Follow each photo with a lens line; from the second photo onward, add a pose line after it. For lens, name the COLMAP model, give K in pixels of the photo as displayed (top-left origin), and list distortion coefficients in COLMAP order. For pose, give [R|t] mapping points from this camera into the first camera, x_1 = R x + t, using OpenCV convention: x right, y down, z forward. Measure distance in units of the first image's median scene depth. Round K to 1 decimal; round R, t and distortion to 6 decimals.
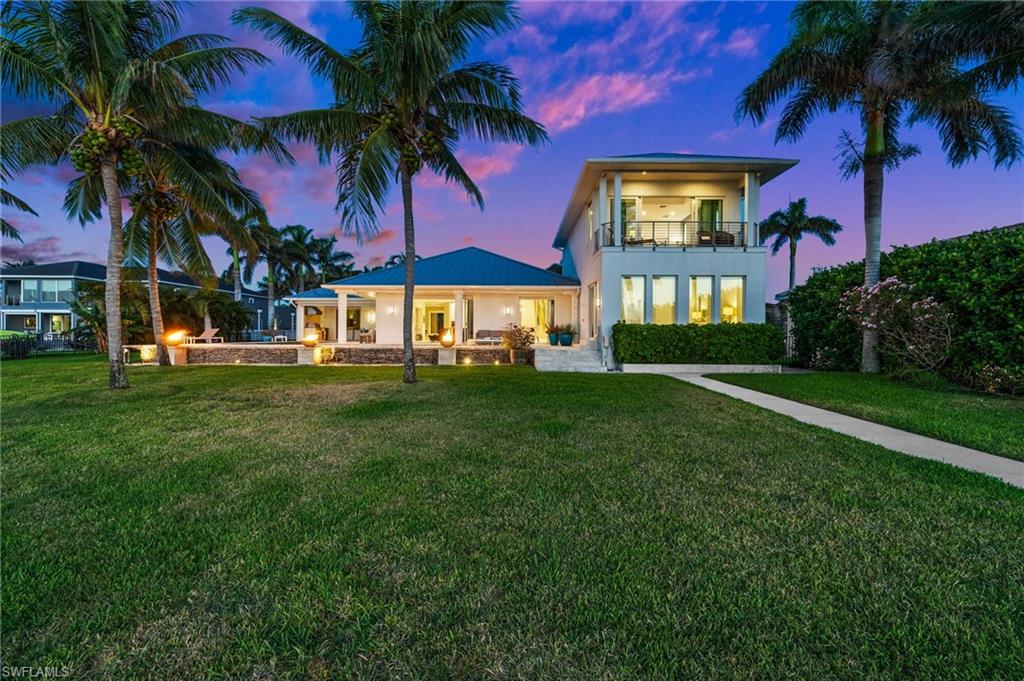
lens RADIAL K [[433.0, 0, 524.0], [0, 433.0, 336.8], [0, 0, 1]] dist [-0.001196, 0.000080]
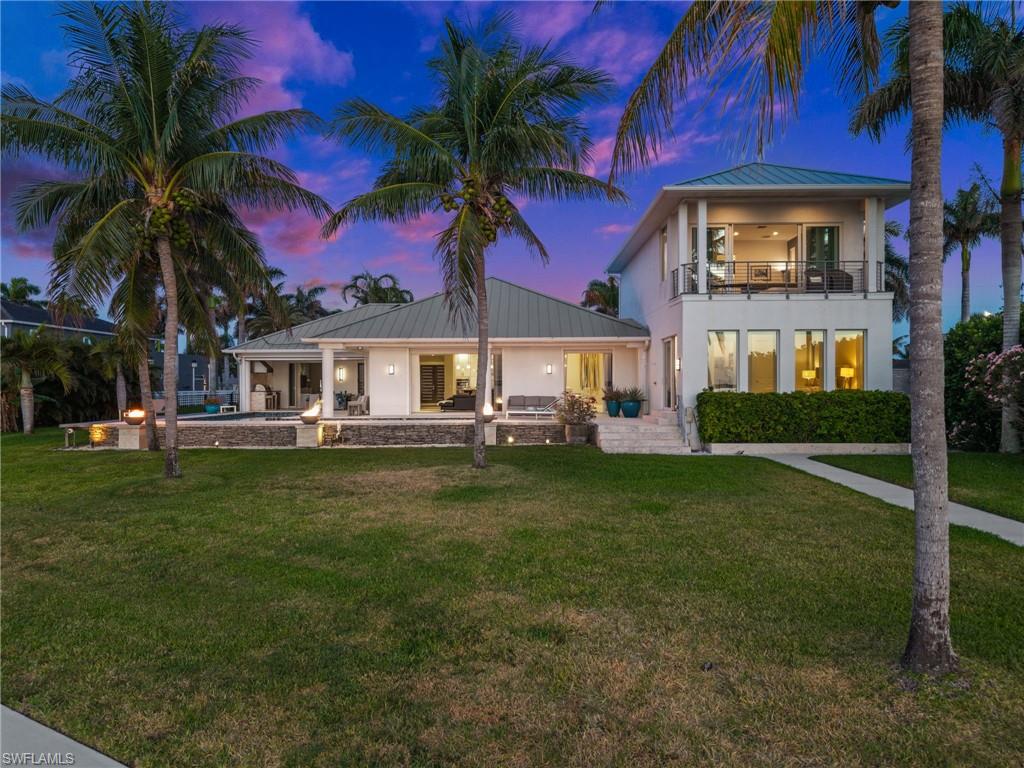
lens RADIAL K [[765.0, 0, 512.0], [0, 765.0, 384.0], [0, 0, 1]] dist [0.007611, -0.003881]
pose [[0.999809, -0.008794, -0.017444, -0.105818], [0.008727, 0.999954, -0.003937, -0.041529], [0.017478, 0.003784, 0.999840, -0.393404]]
